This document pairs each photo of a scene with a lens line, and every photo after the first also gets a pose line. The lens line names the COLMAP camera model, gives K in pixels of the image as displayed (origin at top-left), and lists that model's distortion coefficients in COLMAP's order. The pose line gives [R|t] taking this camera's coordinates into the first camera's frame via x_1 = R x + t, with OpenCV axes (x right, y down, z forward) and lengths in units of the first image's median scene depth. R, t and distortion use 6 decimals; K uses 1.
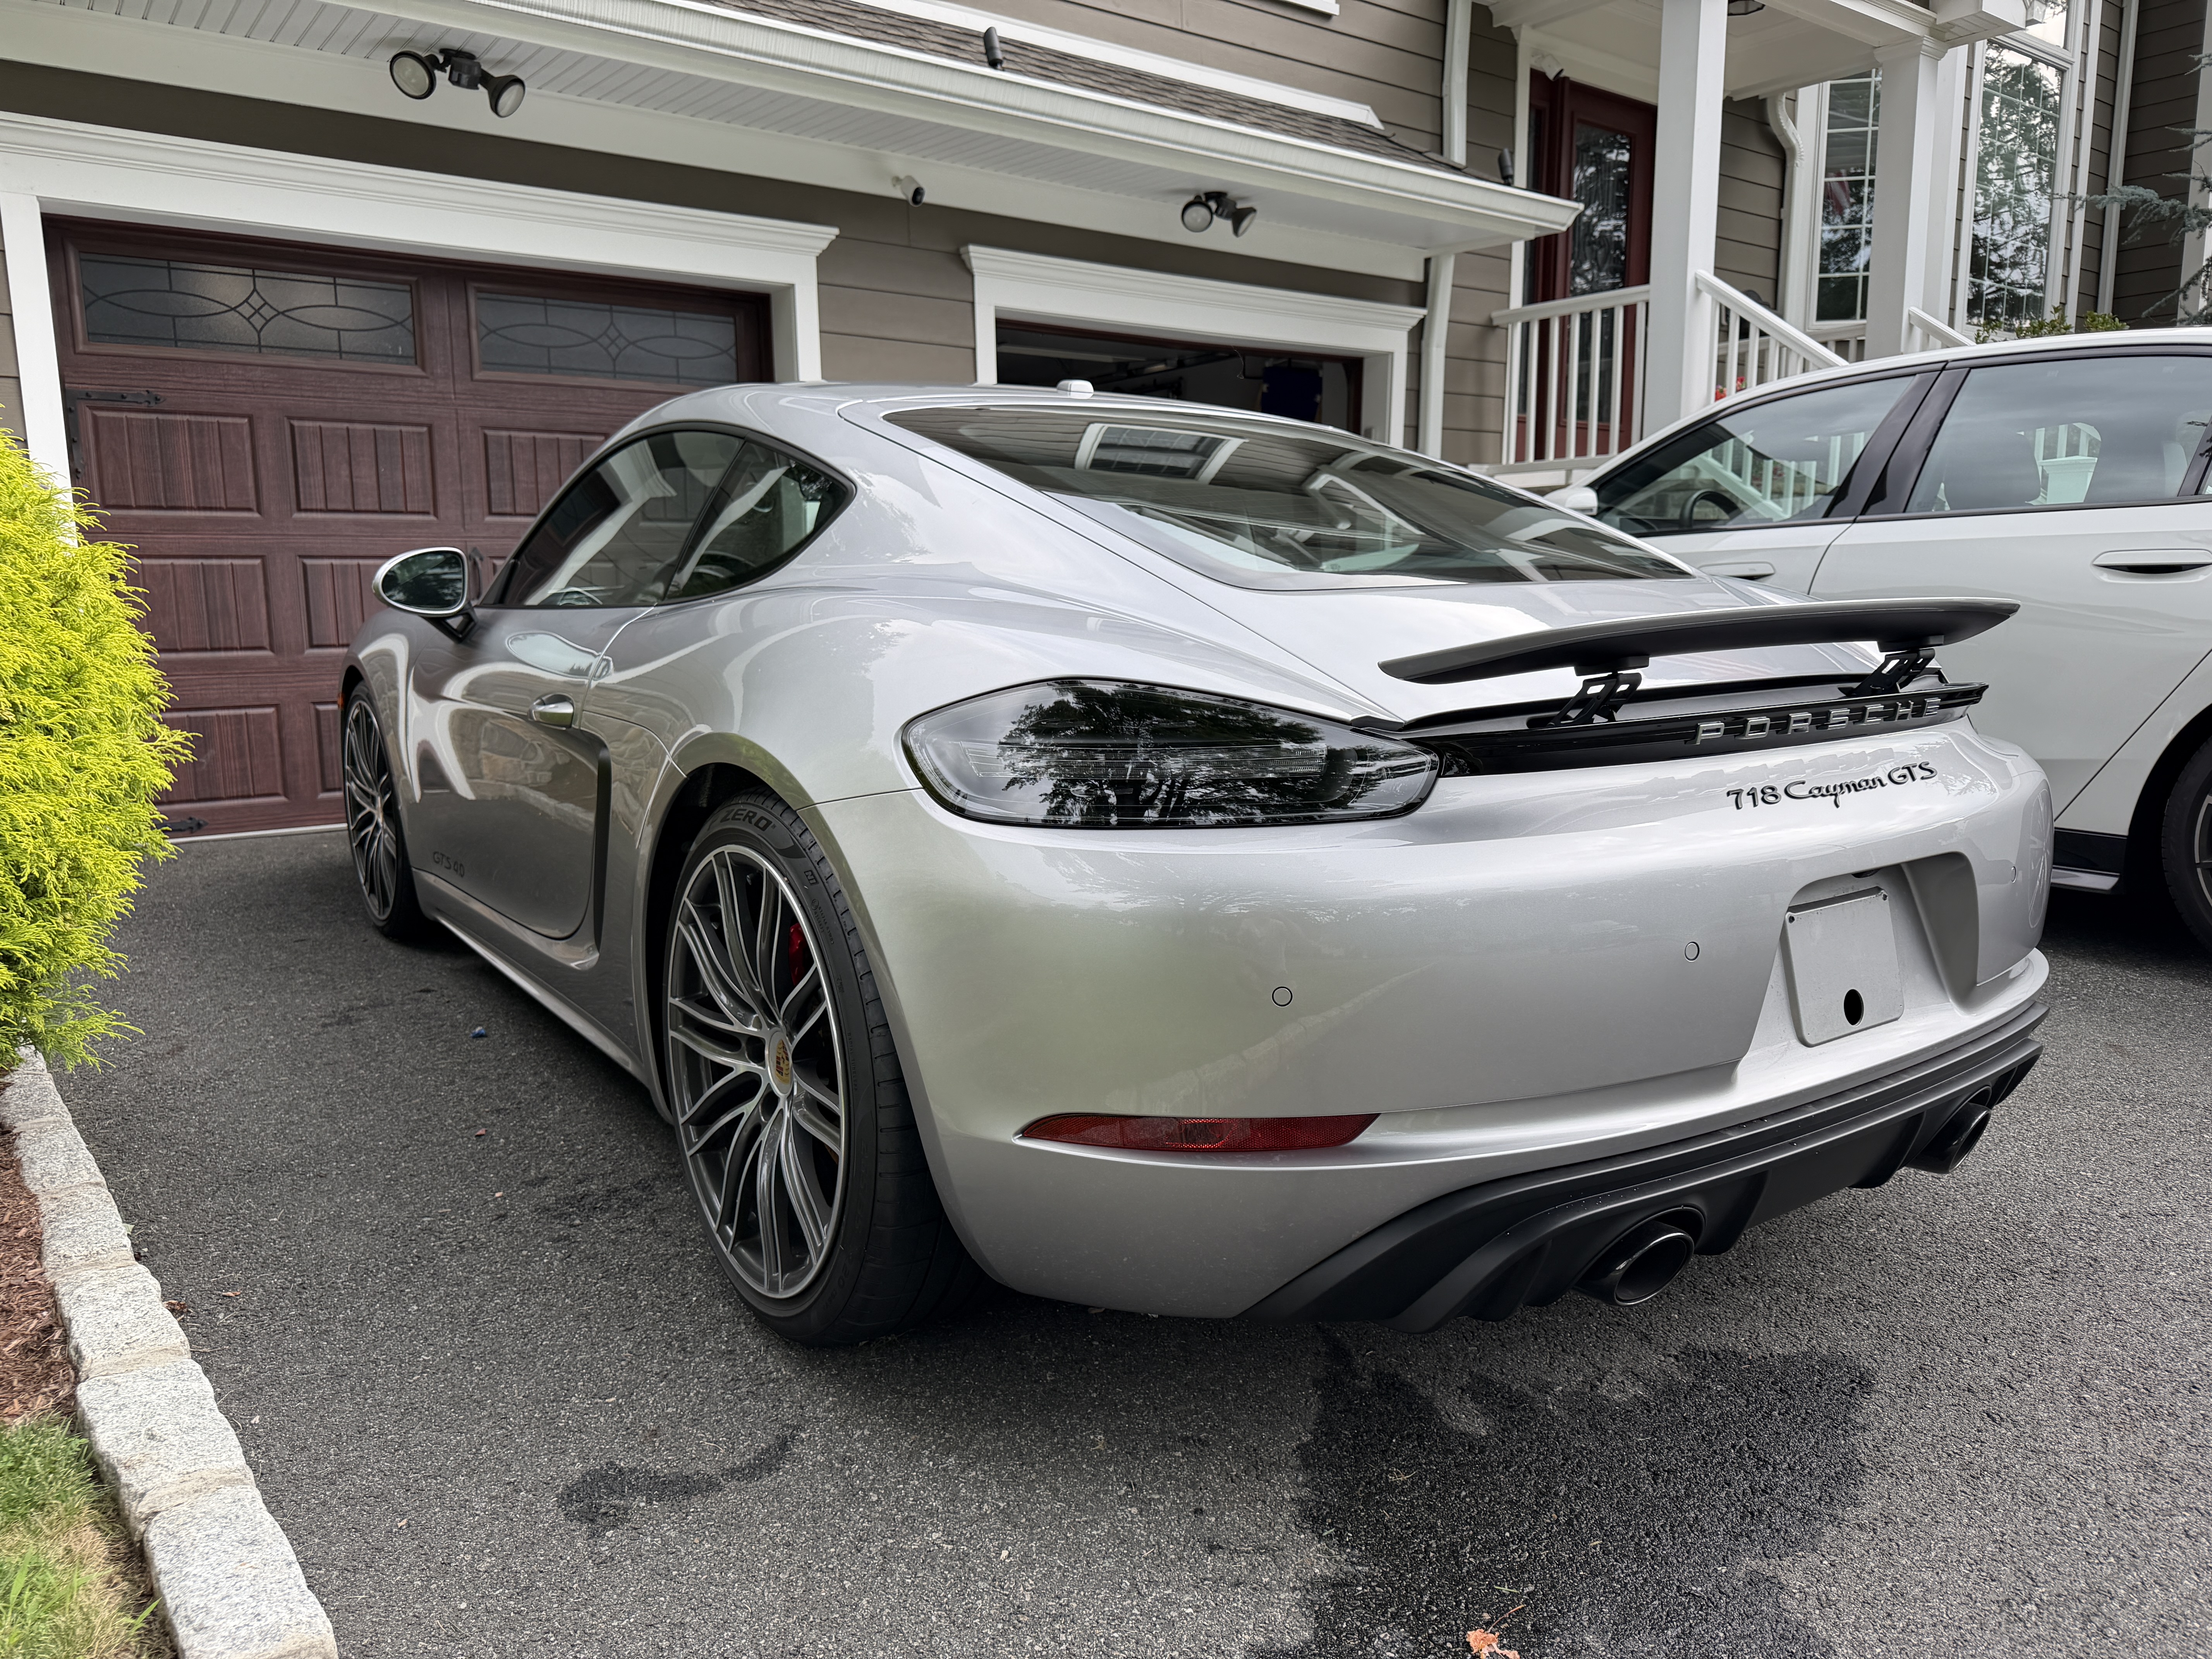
lens RADIAL K [[1530.8, 0, 1078.9], [0, 1530.8, 829.5], [0, 0, 1]] dist [0.001202, -0.002855]
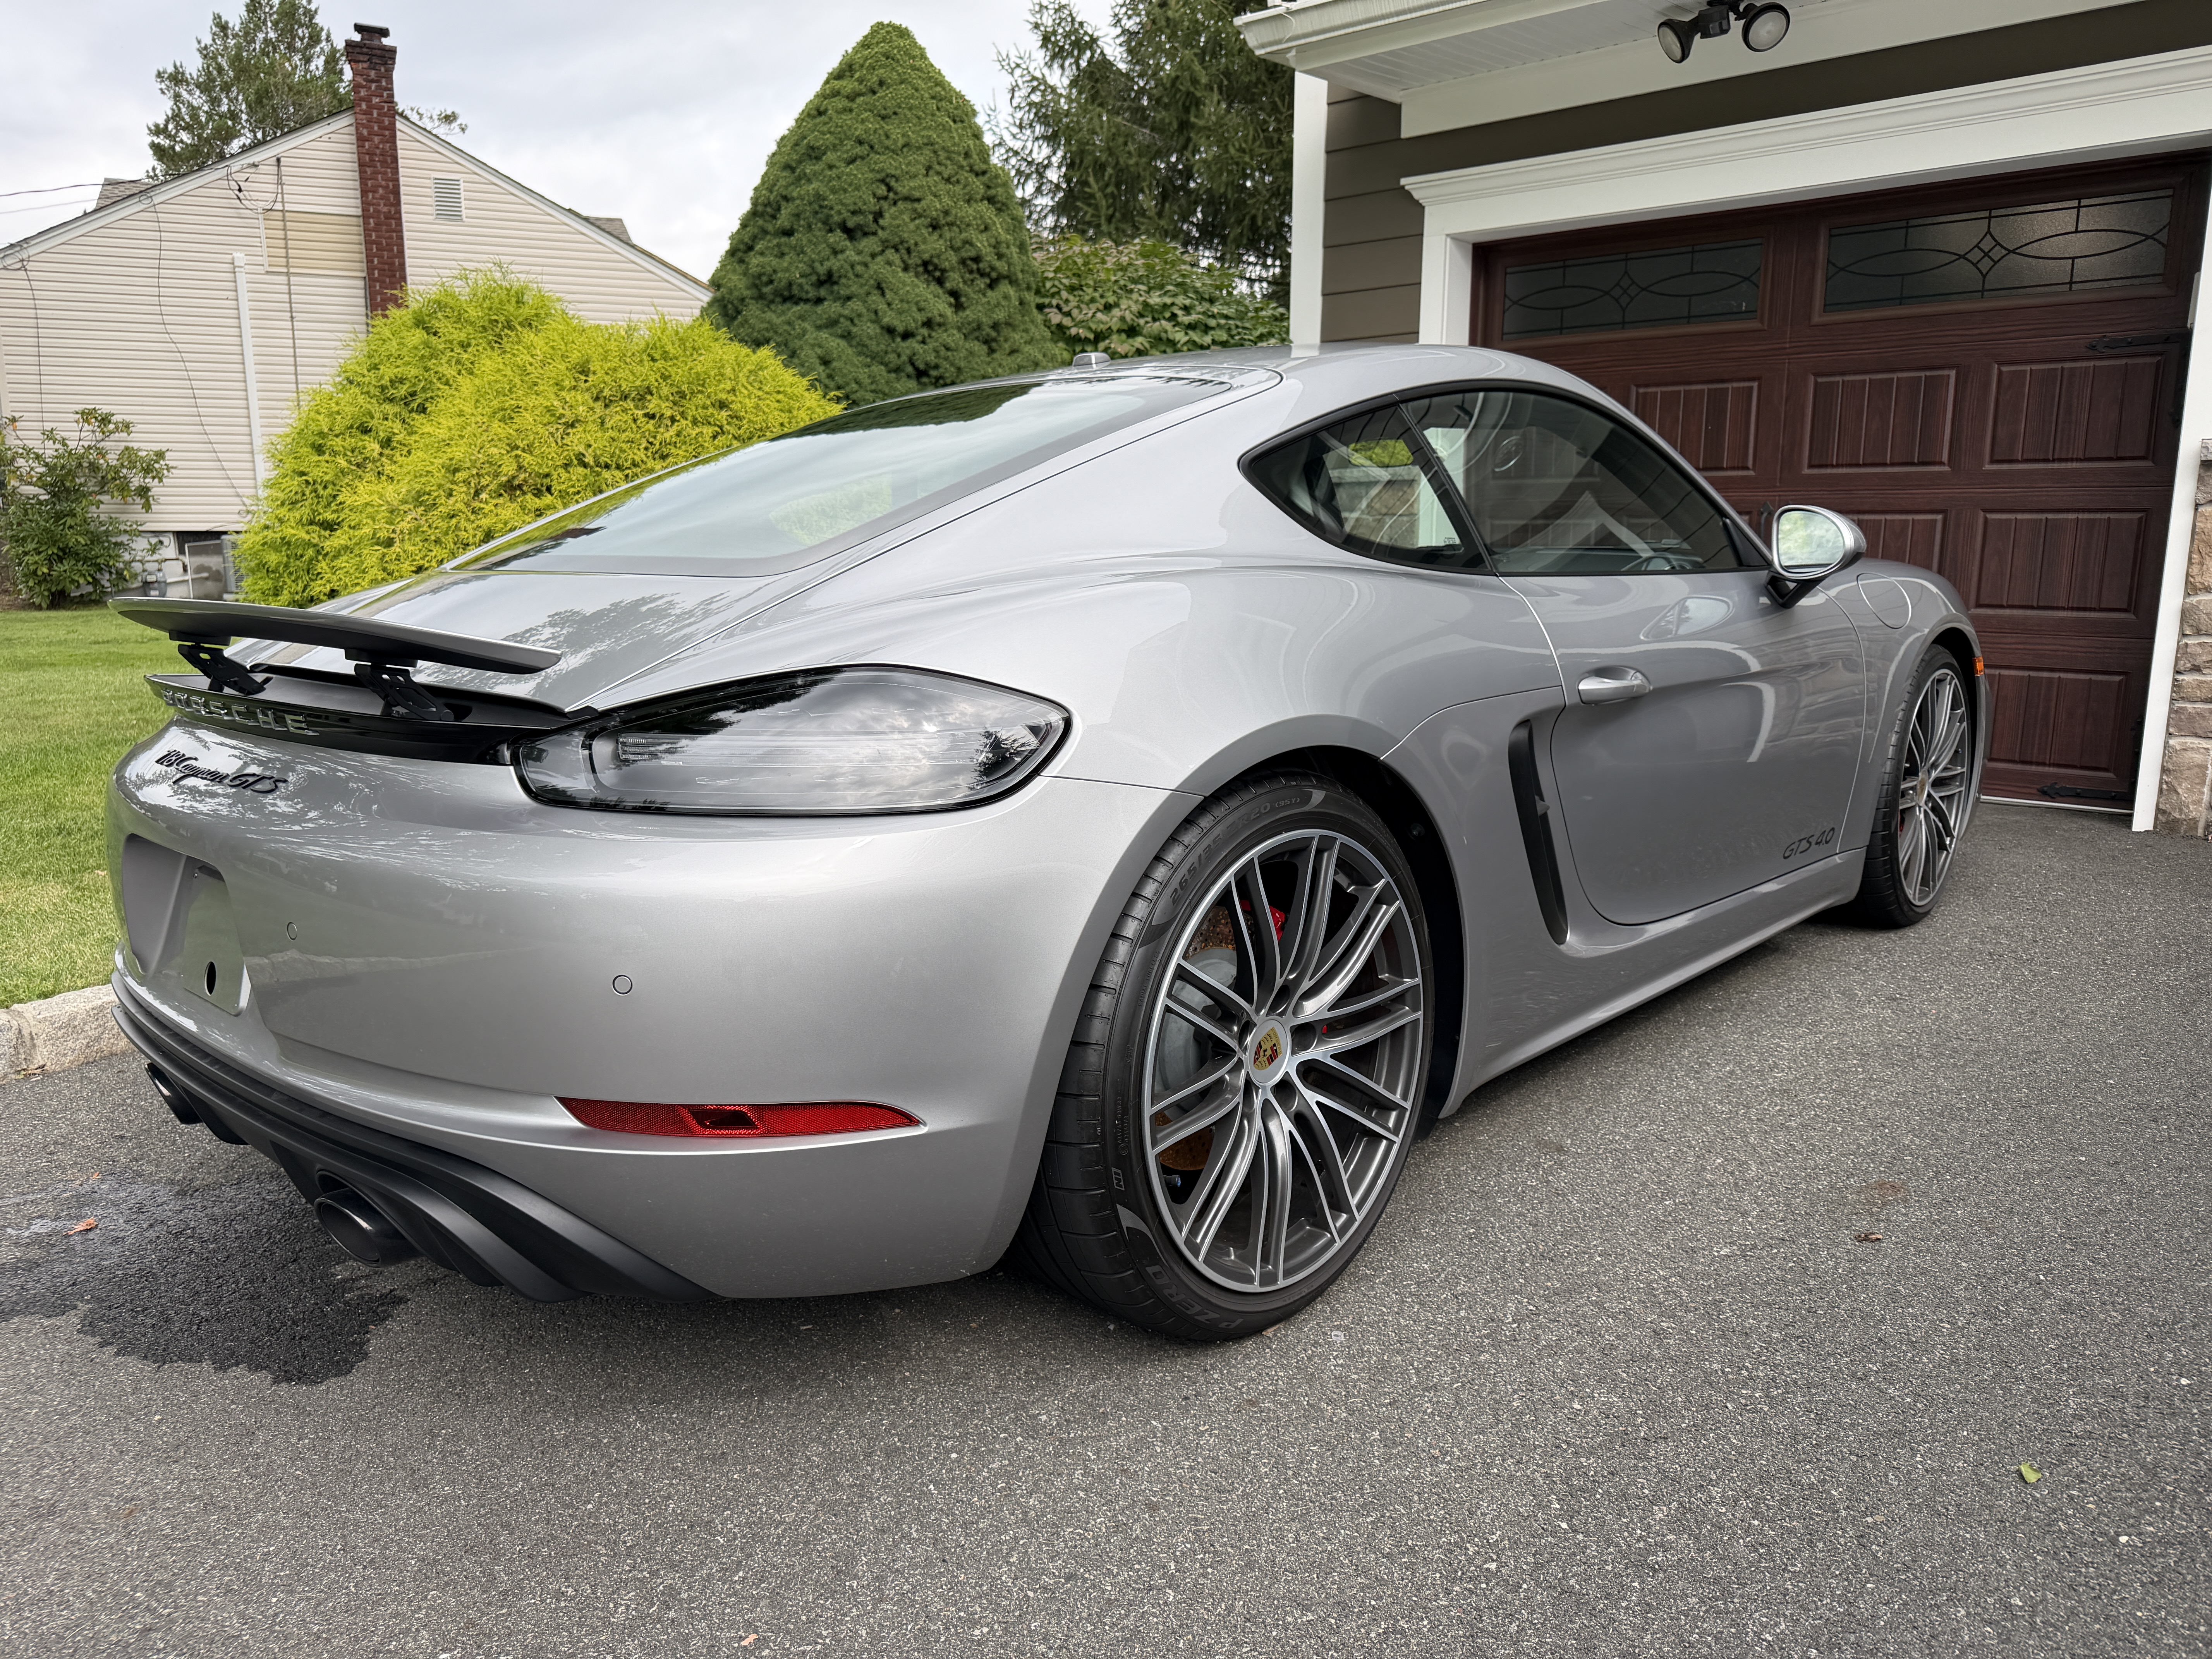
lens RADIAL K [[1530.8, 0, 1078.9], [0, 1530.8, 829.5], [0, 0, 1]] dist [0.001202, -0.002855]
pose [[0.212641, 0.187160, -0.959039, 0.517818], [-0.152721, 0.975788, 0.156567, -0.077905], [0.965122, 0.113173, 0.236076, 0.414372]]
